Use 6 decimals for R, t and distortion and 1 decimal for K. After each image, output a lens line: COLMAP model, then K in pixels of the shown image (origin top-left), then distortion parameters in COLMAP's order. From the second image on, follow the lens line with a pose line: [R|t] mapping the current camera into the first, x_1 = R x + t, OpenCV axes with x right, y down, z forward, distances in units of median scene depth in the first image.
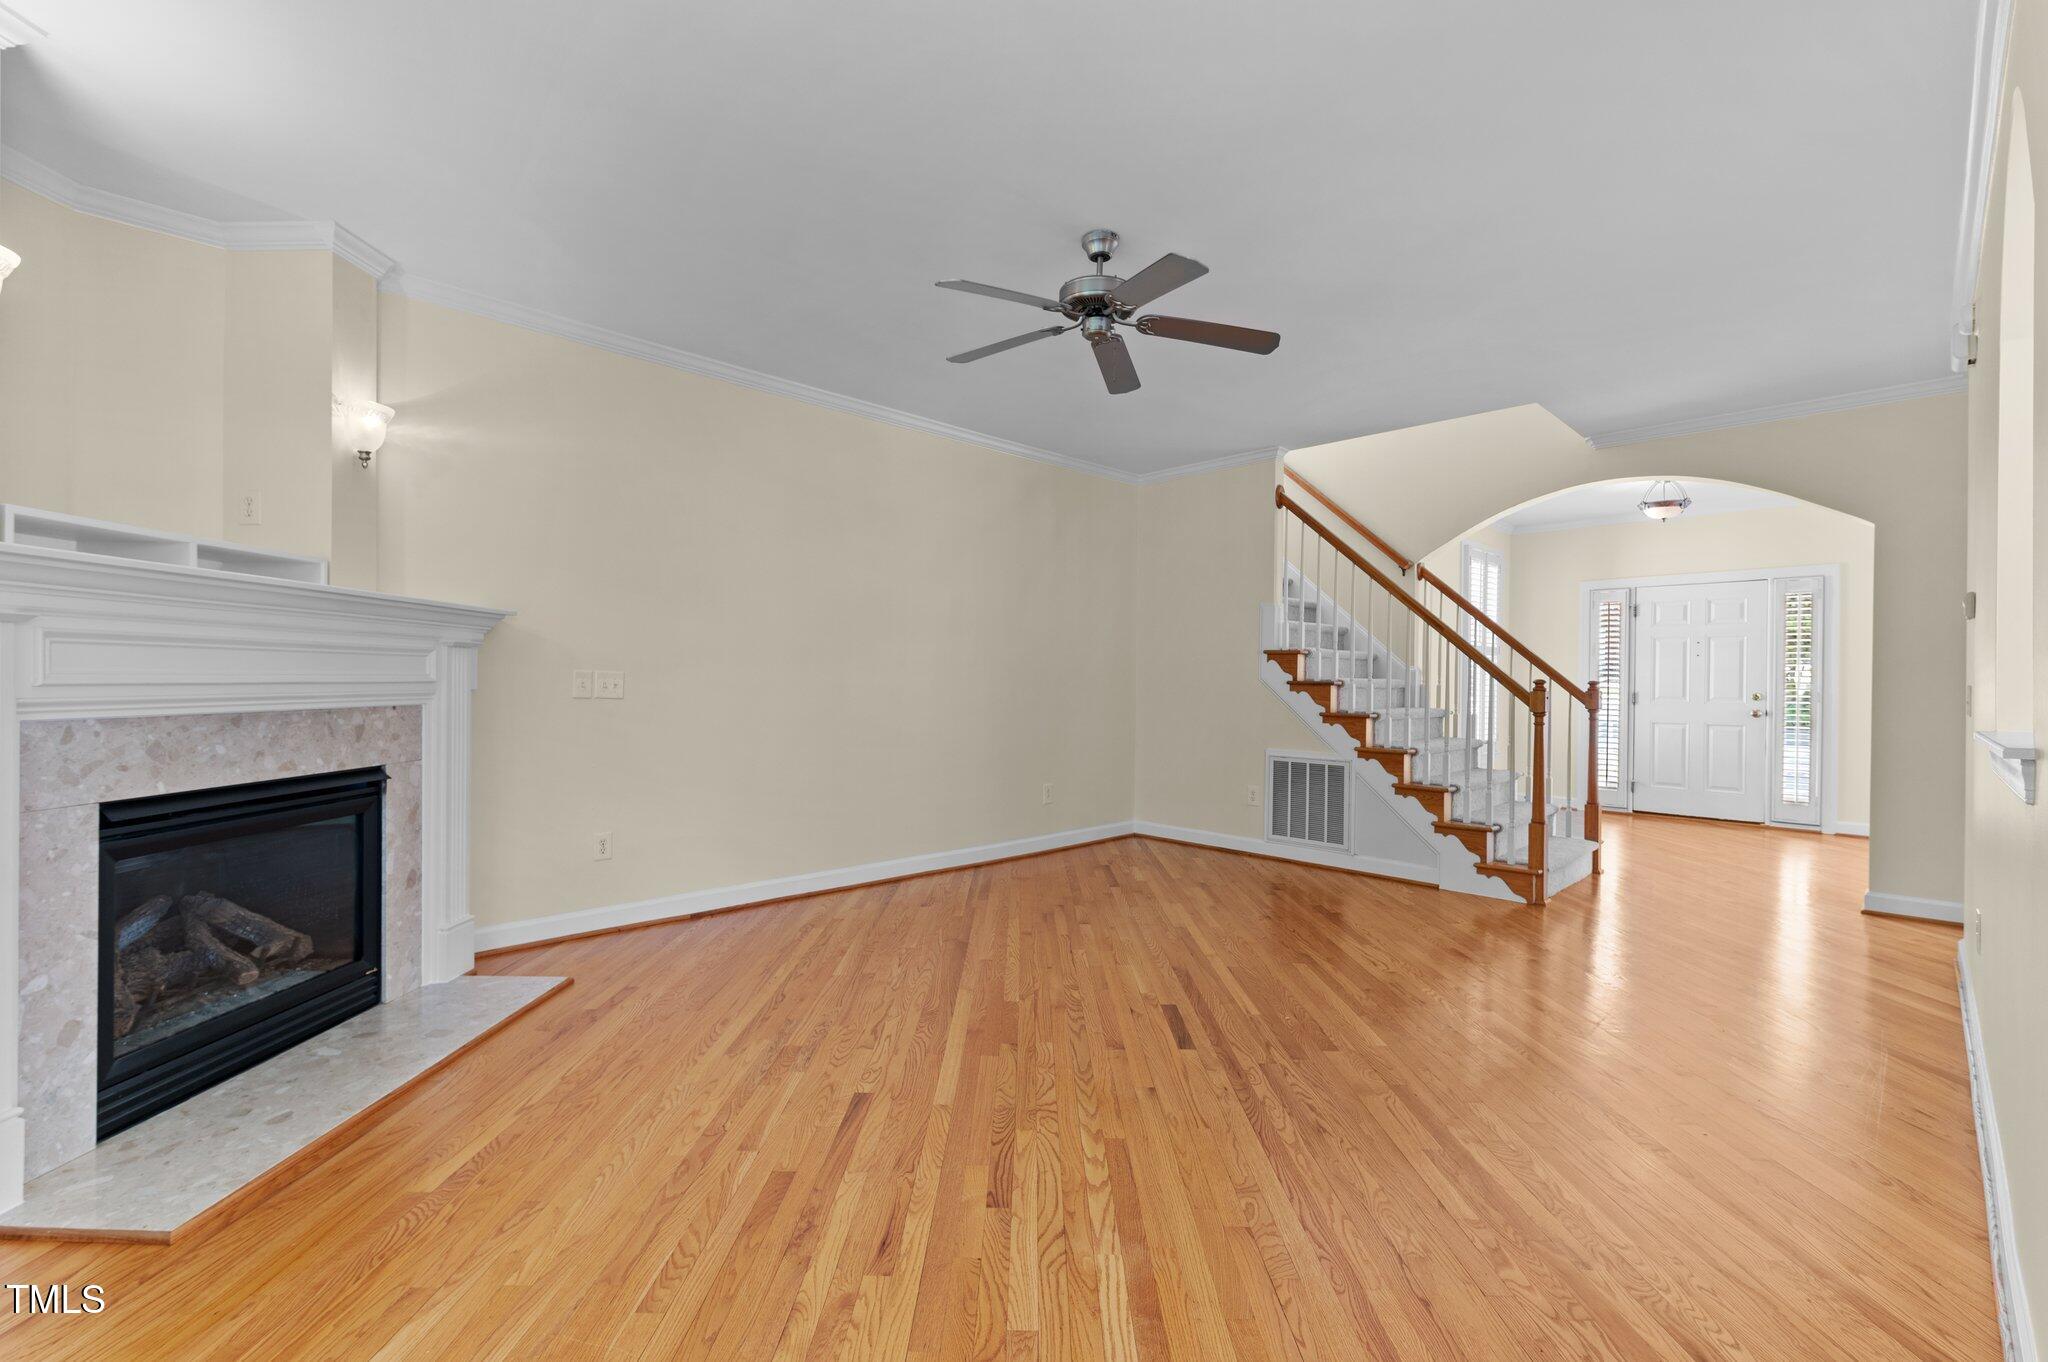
lens RADIAL K [[872.9, 0, 1018.9], [0, 872.9, 681.3], [0, 0, 1]] dist [-0.000105, 0.000022]
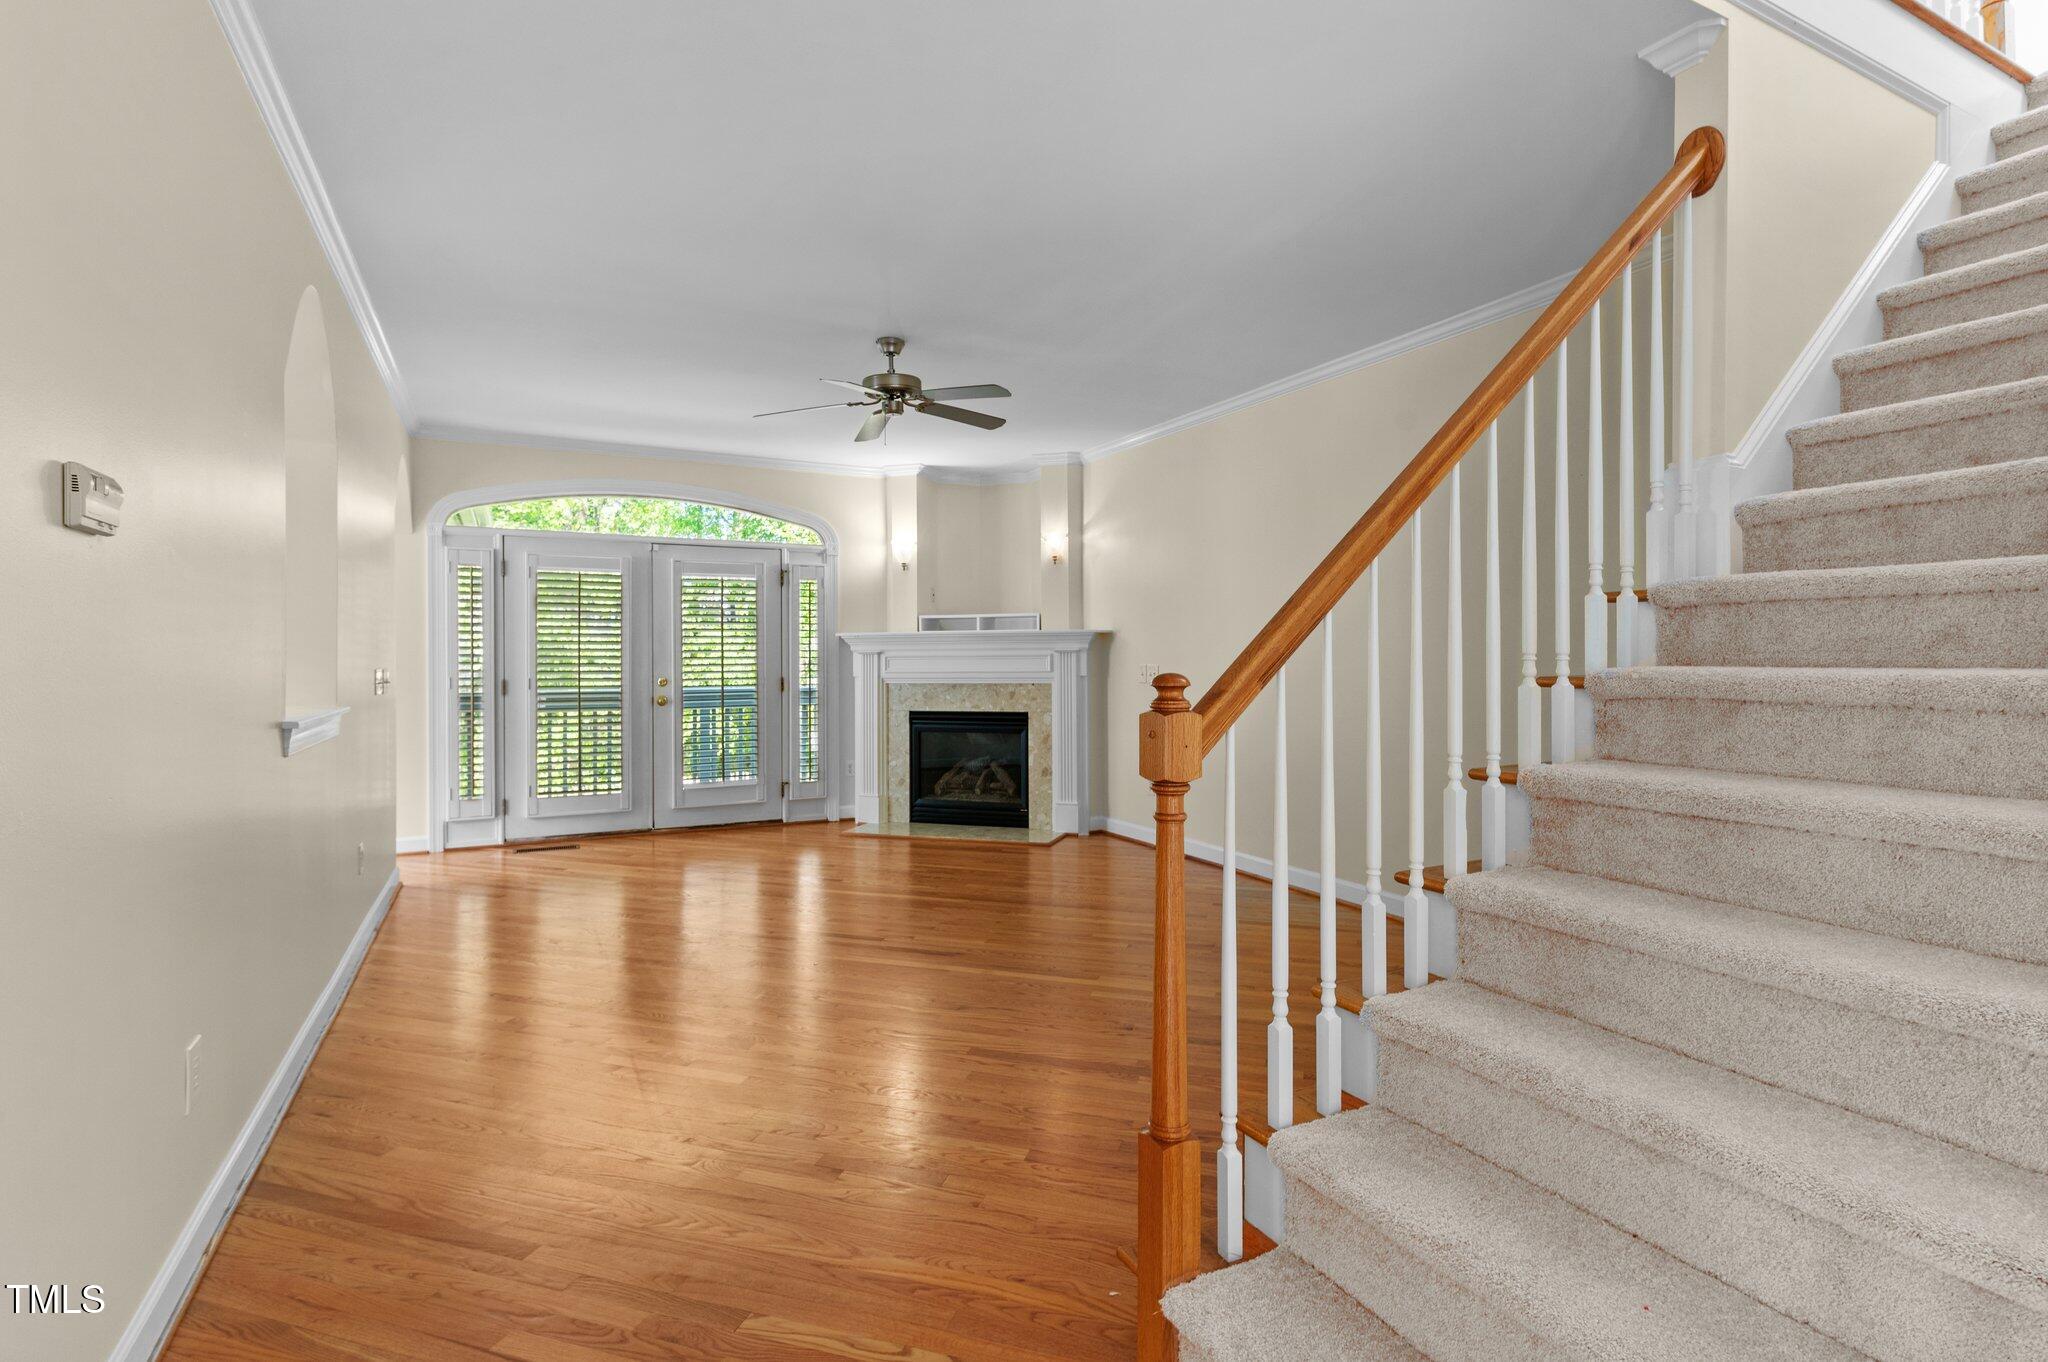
lens RADIAL K [[975.8, 0, 1019.6], [0, 975.8, 648.4], [0, 0, 1]] dist [0.000821, 0.000320]
pose [[-0.286223, -0.017590, -0.958001, 1.494742], [0.001974, 0.999819, -0.018947, -0.010798], [0.958161, -0.007314, -0.286137, 1.646740]]
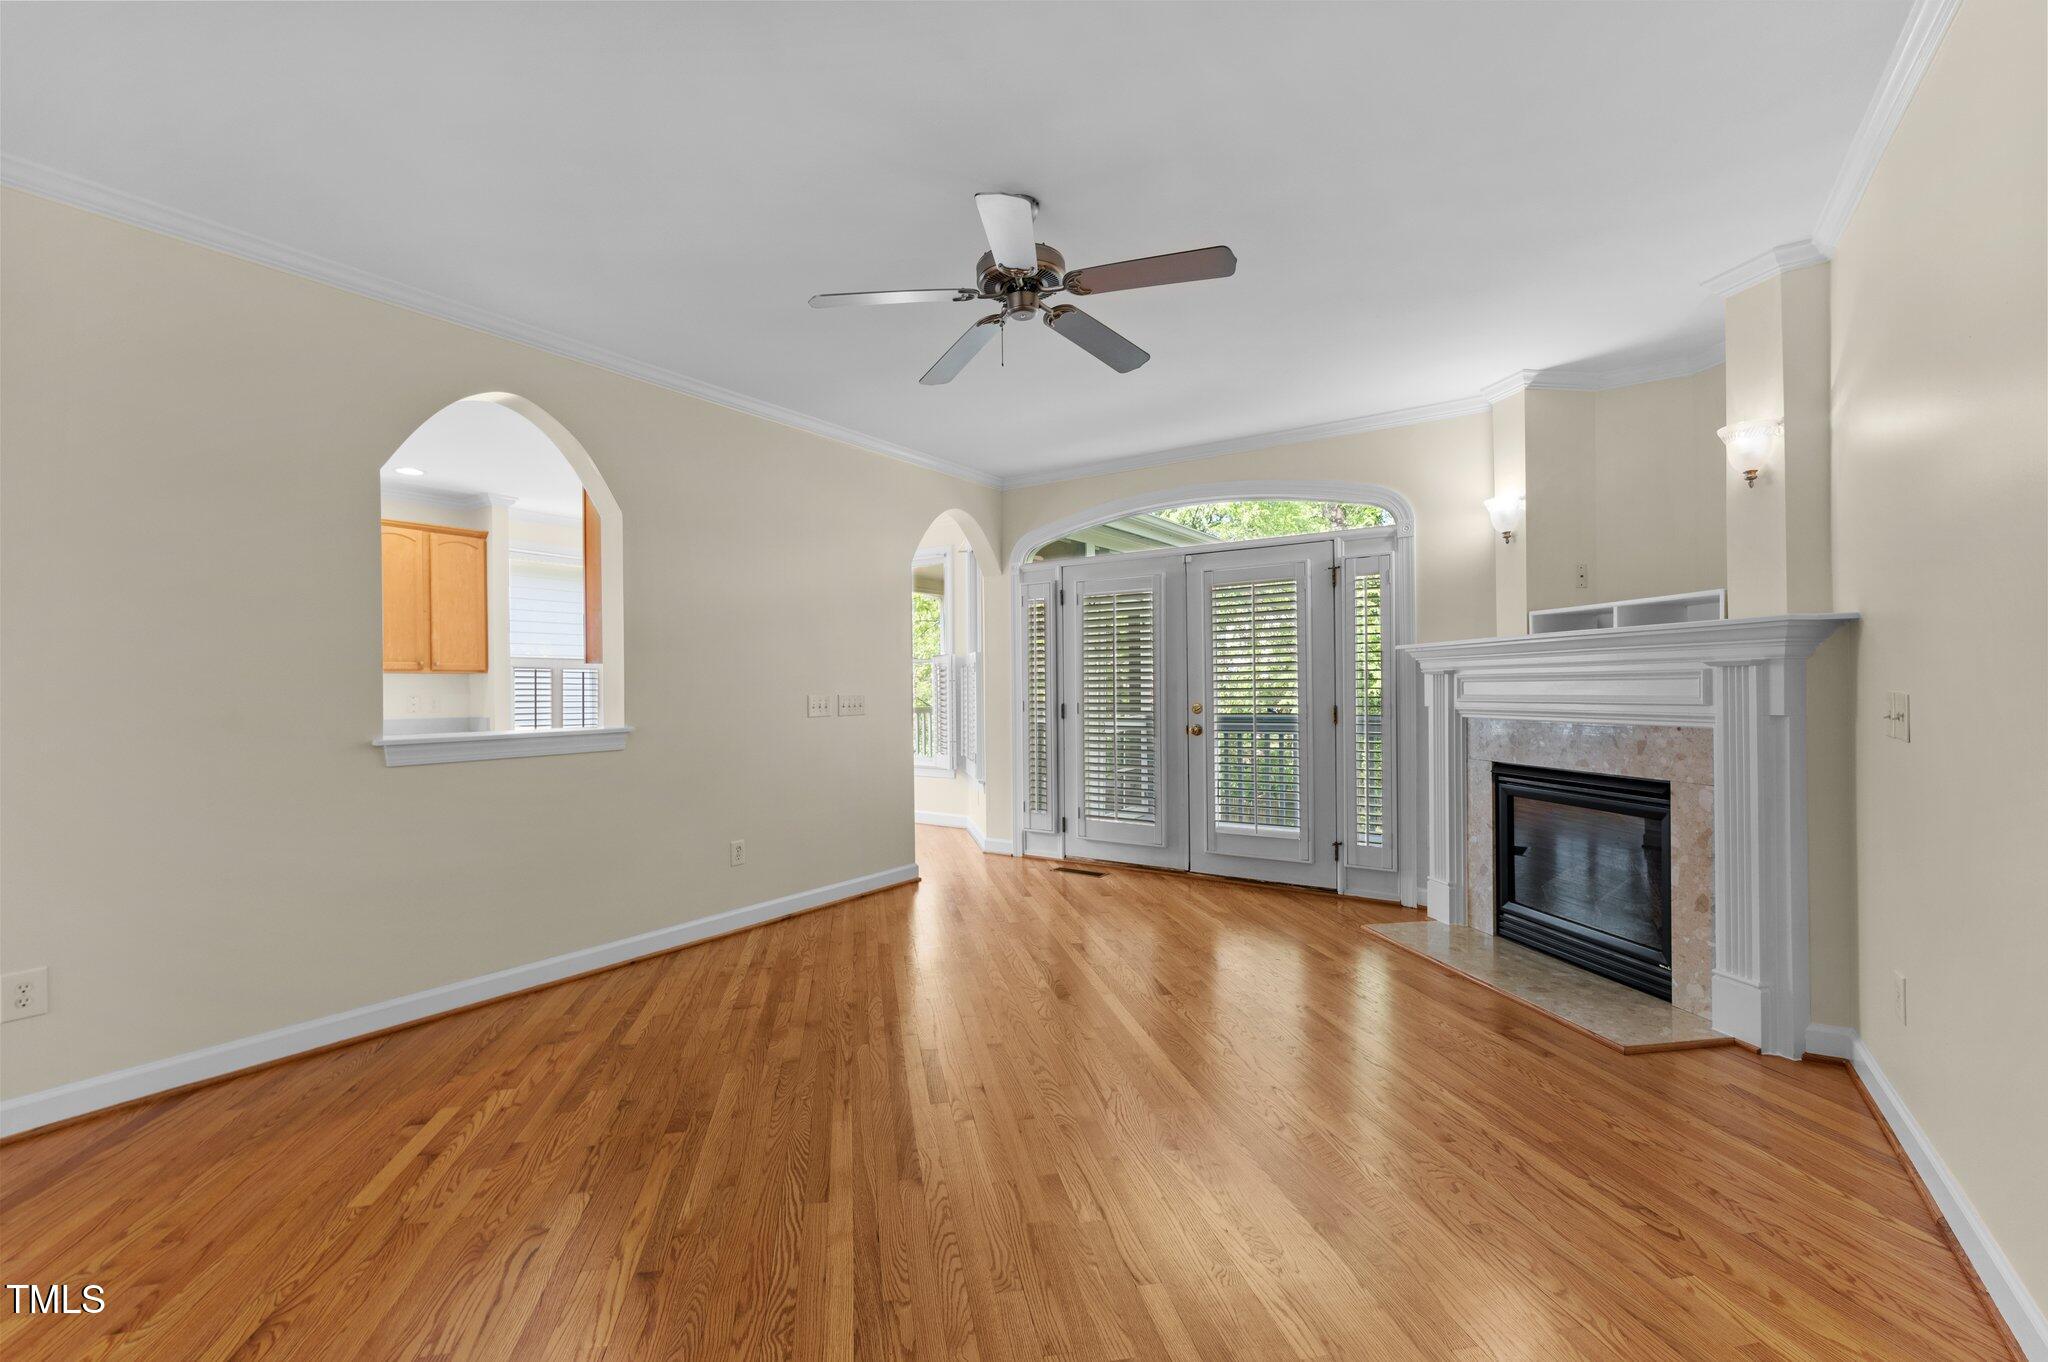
lens RADIAL K [[872.9, 0, 1018.9], [0, 872.9, 681.3], [0, 0, 1]] dist [-0.000105, 0.000022]
pose [[-0.980625, 0.000213, -0.195893, 0.269770], [0.001936, 0.999961, -0.008606, -0.019506], [0.195883, -0.008819, -0.980588, 1.903480]]
